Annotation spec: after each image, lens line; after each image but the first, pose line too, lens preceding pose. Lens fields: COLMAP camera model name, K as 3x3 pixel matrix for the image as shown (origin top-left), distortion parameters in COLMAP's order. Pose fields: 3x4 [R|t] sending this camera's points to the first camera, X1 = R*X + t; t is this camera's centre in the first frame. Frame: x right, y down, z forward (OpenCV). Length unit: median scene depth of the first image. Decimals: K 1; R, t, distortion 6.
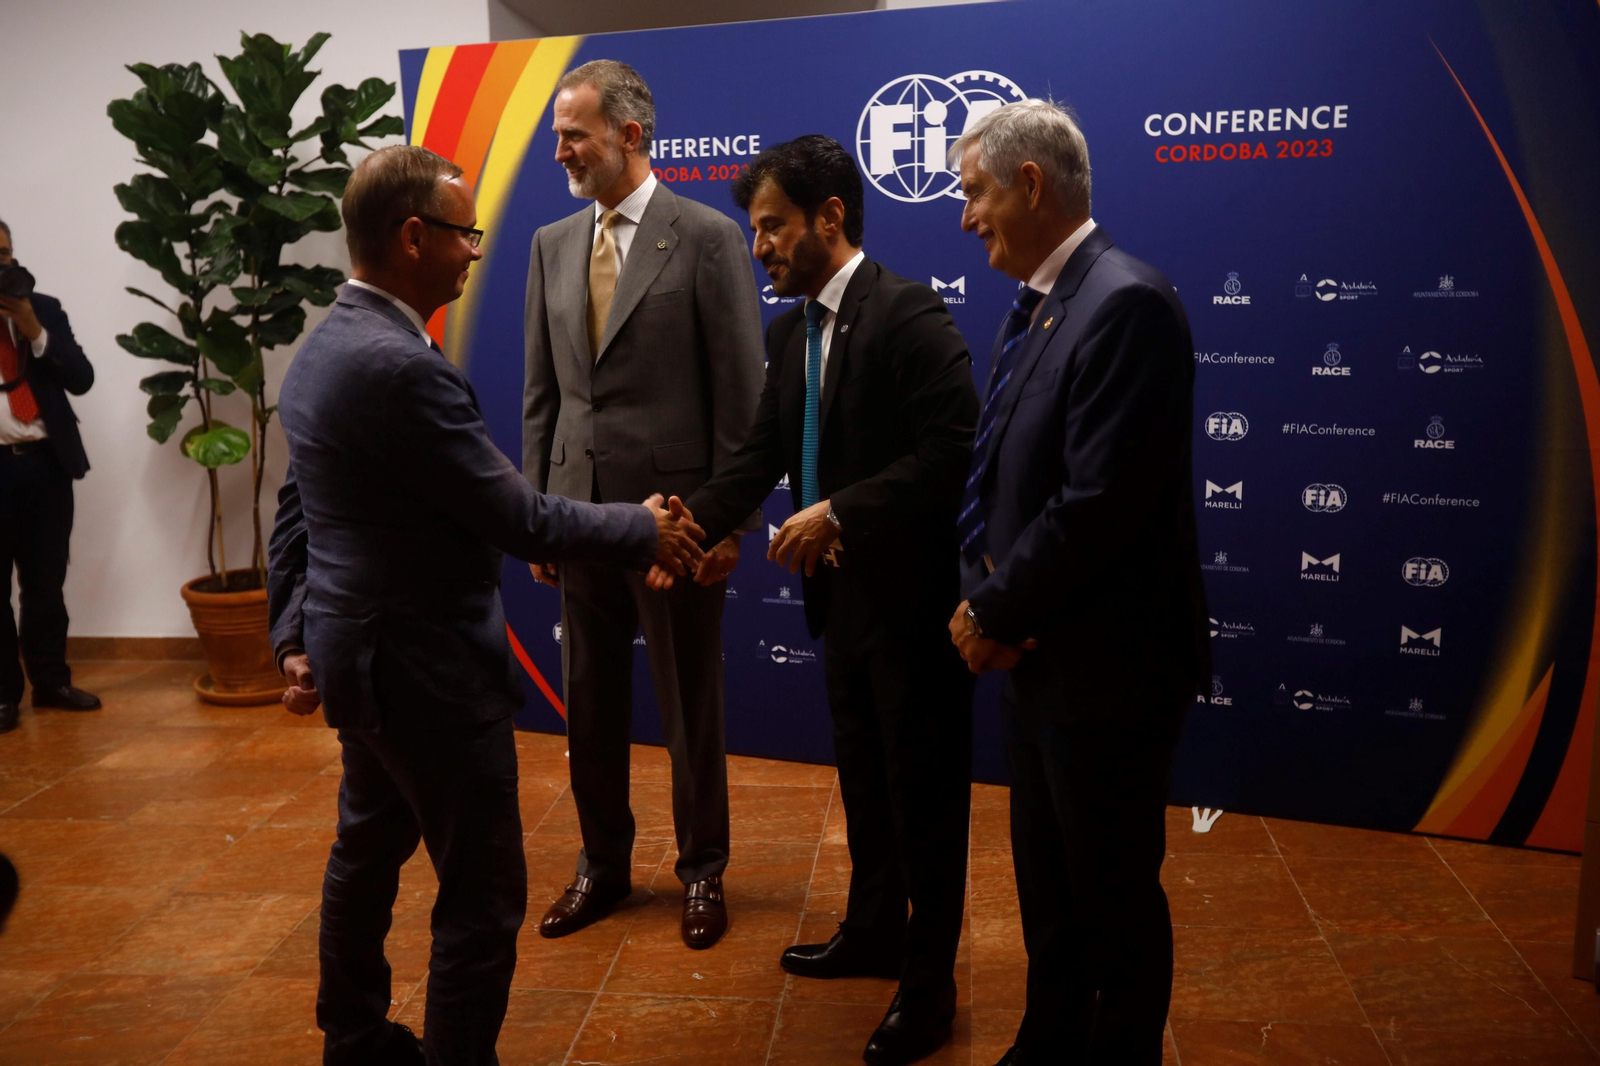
lens RADIAL K [[1386.0, 0, 800.5], [0, 1386.0, 532.2], [0, 0, 1]] dist [-0.015403, 0.089167]
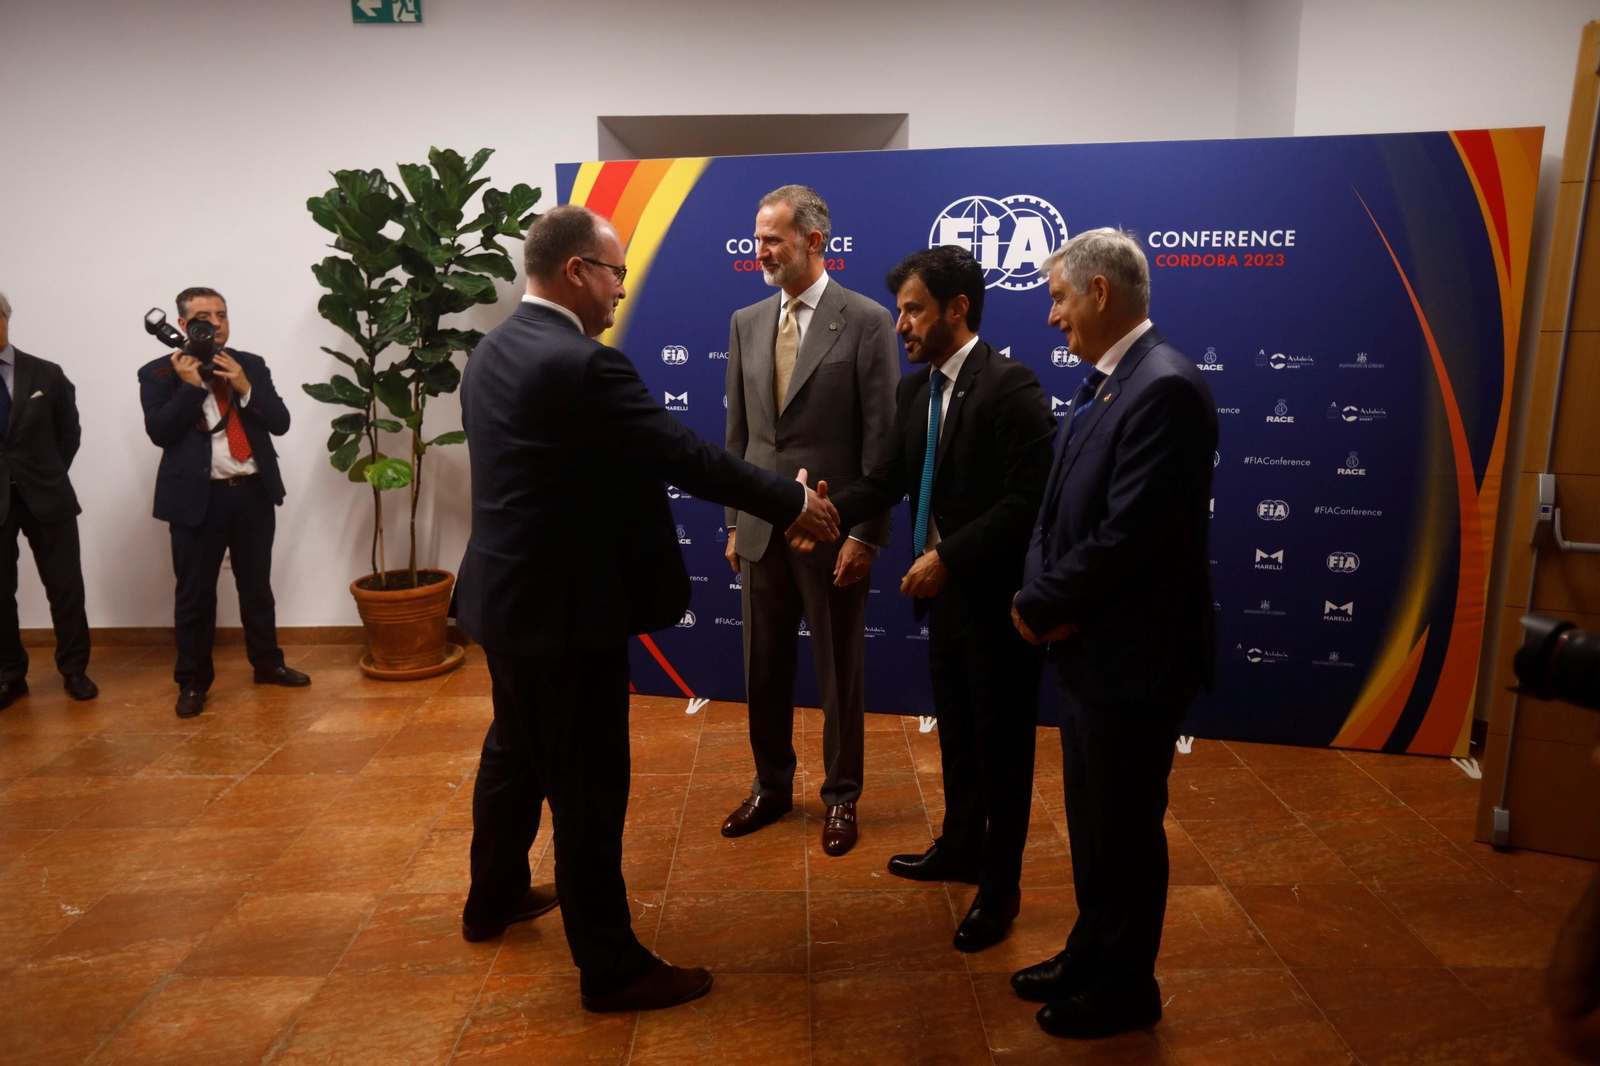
lens RADIAL K [[1089.5, 0, 798.0], [0, 1089.5, 531.1], [0, 0, 1]] dist [-0.046607, 0.063683]
pose [[0.992332, -0.010718, 0.123132, -0.230564], [0.010582, 0.999942, 0.001755, -0.010496], [-0.123144, -0.000439, 0.992389, -0.020989]]
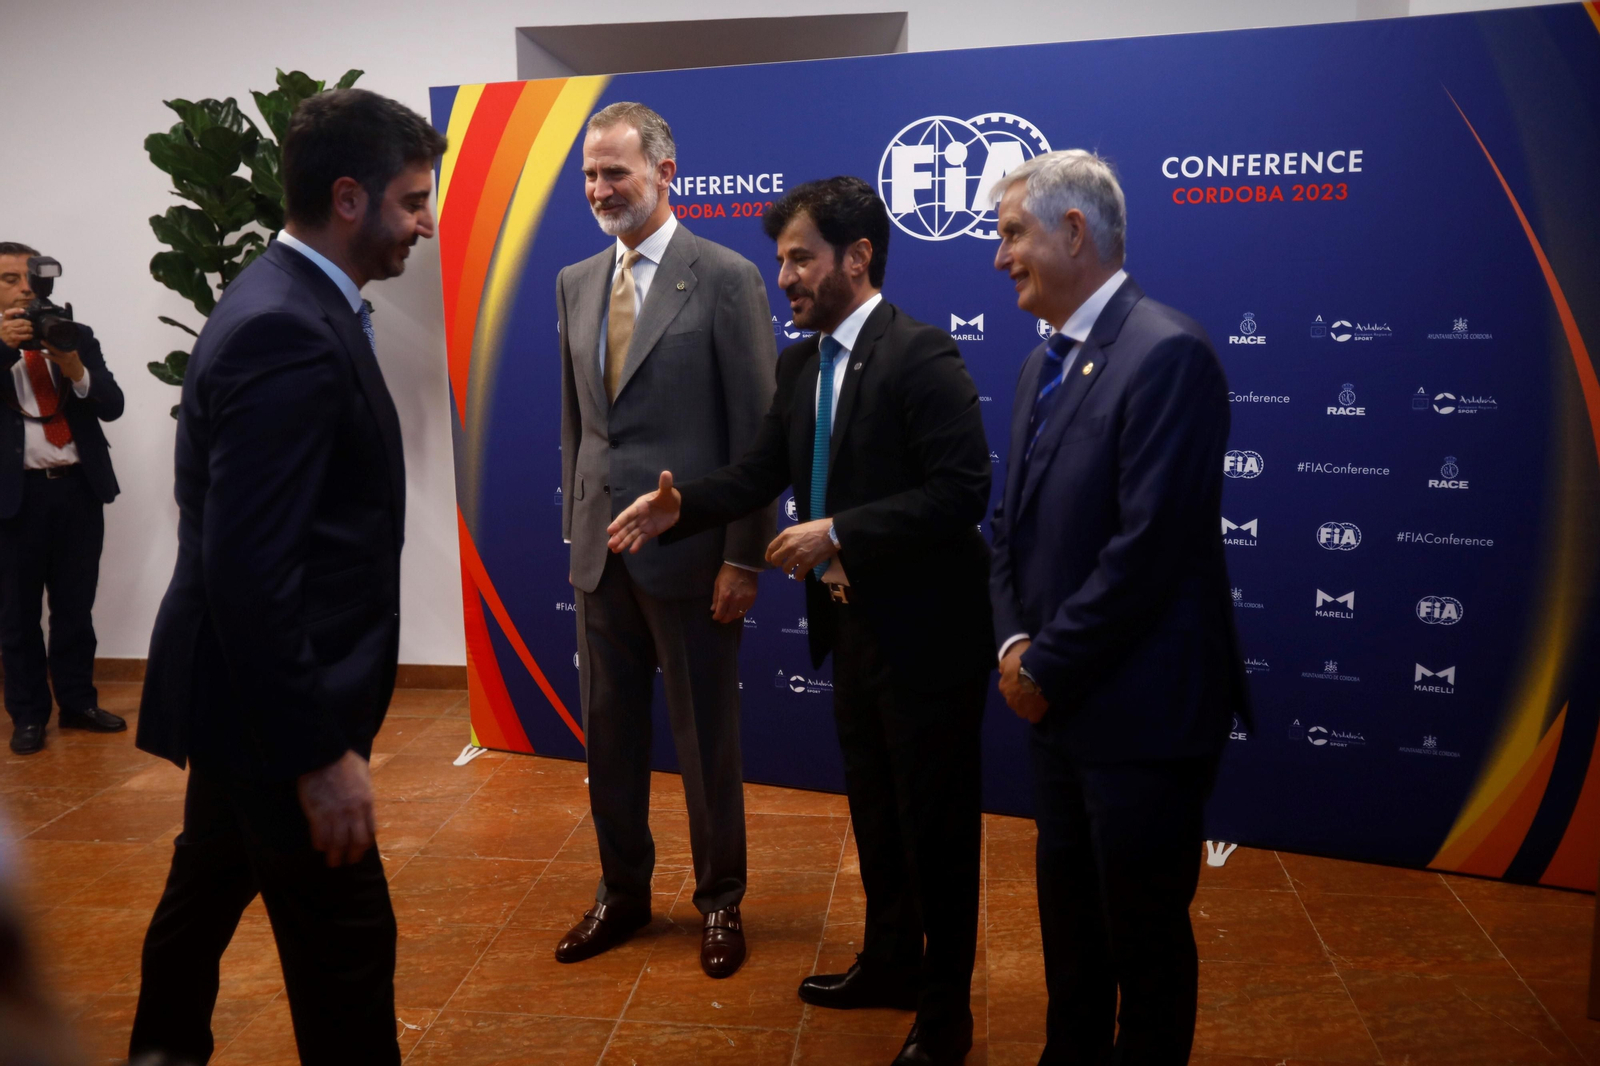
lens RADIAL K [[1386.0, 0, 799.7], [0, 1386.0, 529.6], [0, 0, 1]] dist [-0.013283, 0.086299]
pose [[0.999920, 0.008608, -0.009262, -0.005967], [-0.008769, 0.999809, -0.017445, -0.008086], [0.009110, 0.017524, 0.999805, -0.014783]]
